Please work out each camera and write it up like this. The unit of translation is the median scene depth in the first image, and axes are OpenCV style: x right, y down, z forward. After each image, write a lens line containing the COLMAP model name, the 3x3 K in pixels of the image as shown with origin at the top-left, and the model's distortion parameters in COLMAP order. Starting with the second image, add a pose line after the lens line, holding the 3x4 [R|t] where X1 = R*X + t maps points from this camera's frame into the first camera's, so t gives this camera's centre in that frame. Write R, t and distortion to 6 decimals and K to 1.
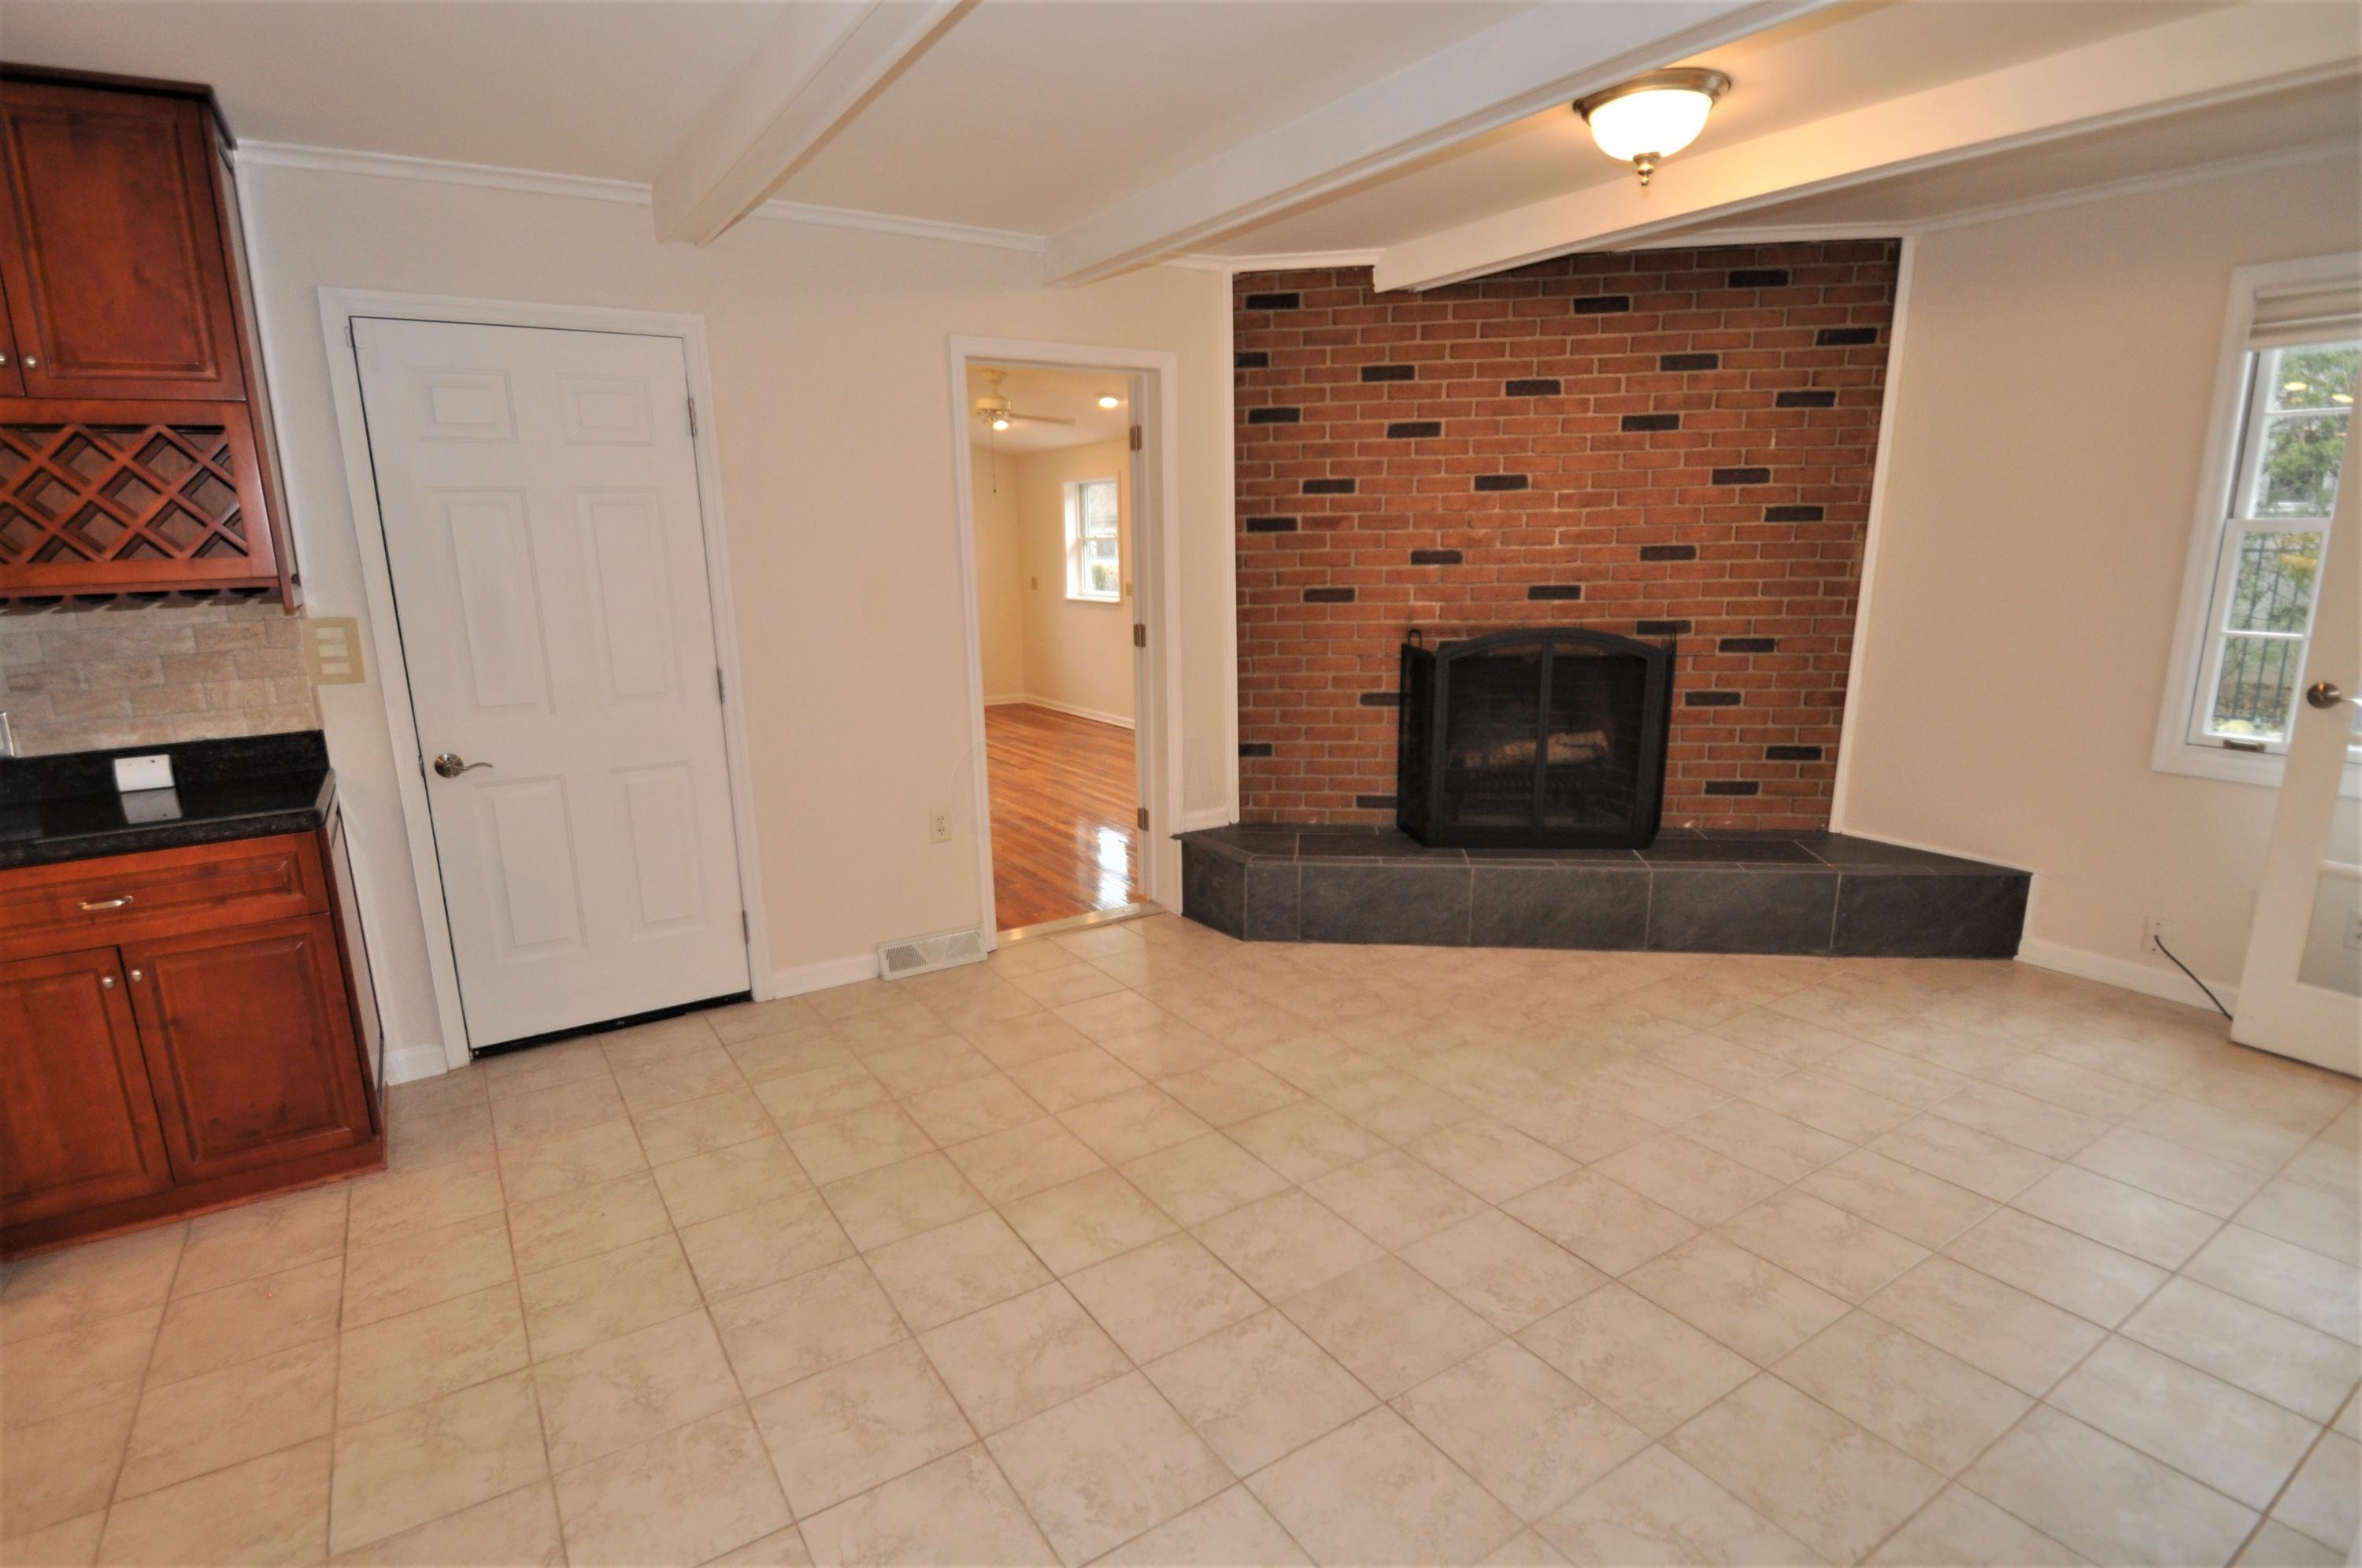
lens RADIAL K [[1166.6, 0, 1145.5], [0, 1166.6, 808.8], [0, 0, 1]] dist [0.002257, -0.013173]
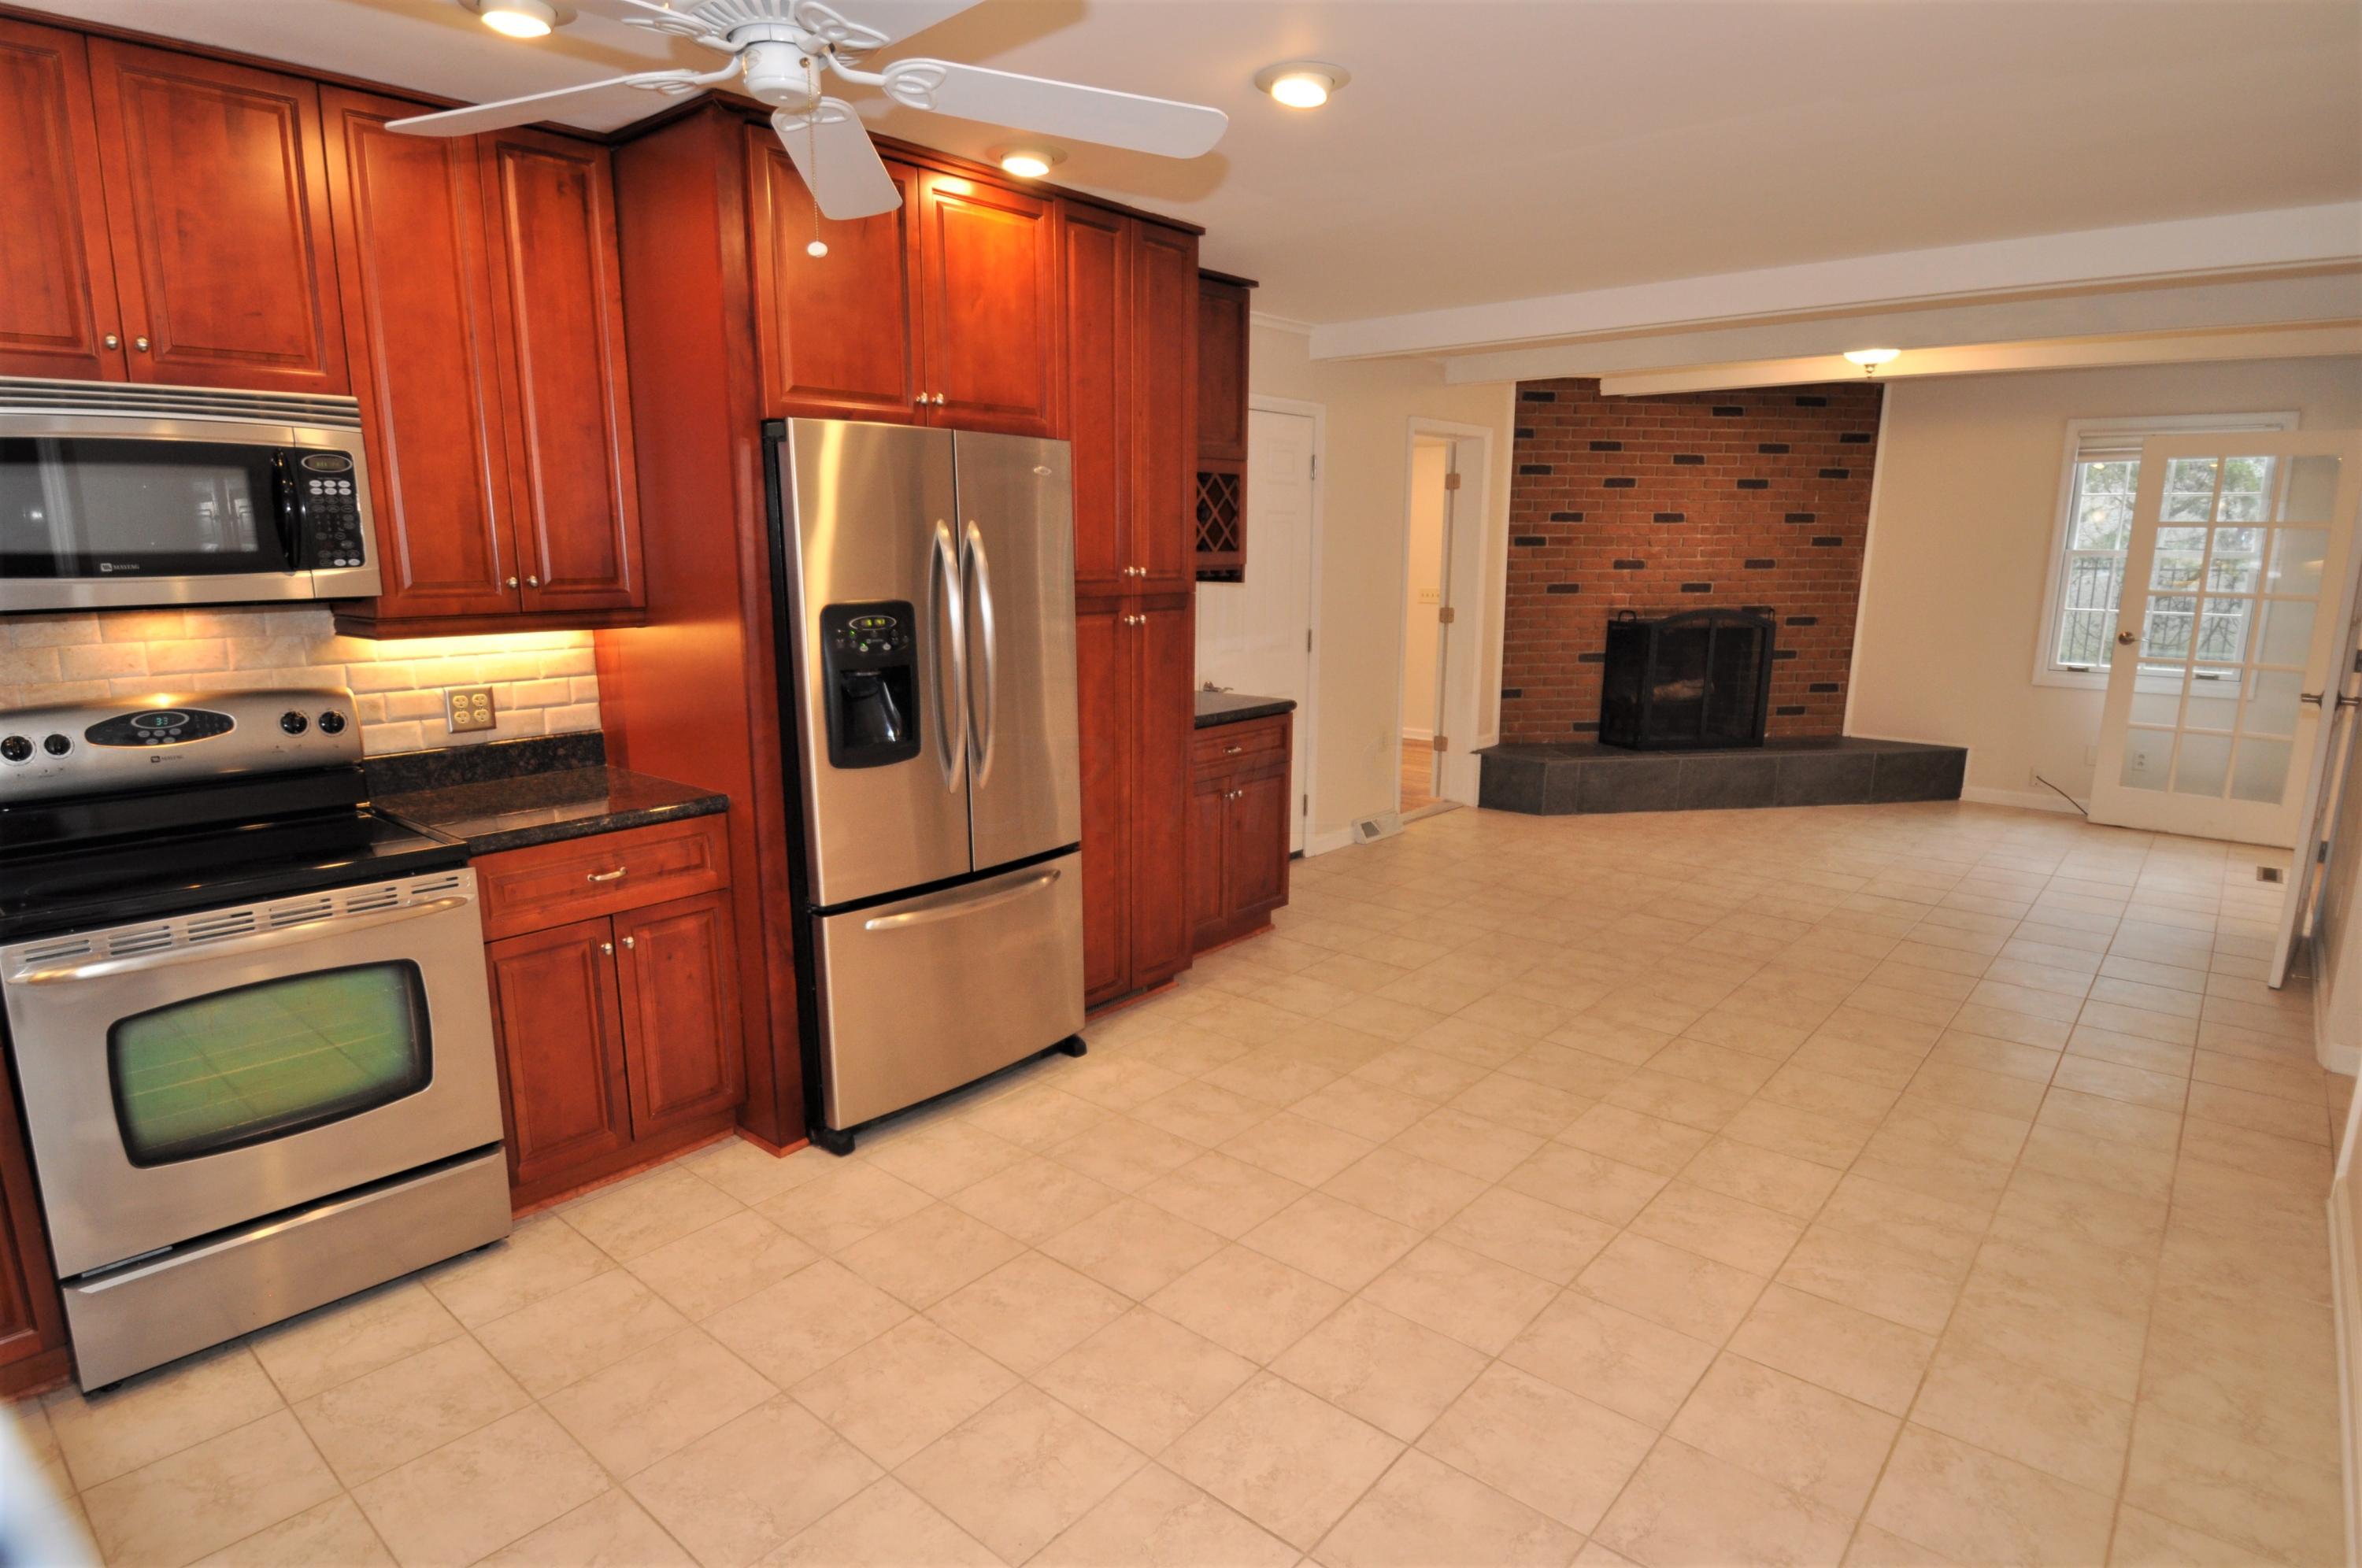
lens RADIAL K [[1260.1, 0, 1156.3], [0, 1260.1, 808.0], [0, 0, 1]] dist [-0.003127, -0.014983]
pose [[0.958913, -0.040490, 0.280797, -0.853988], [0.047145, 0.998744, -0.016985, 0.107789], [-0.279756, 0.029525, 0.959617, -0.426060]]
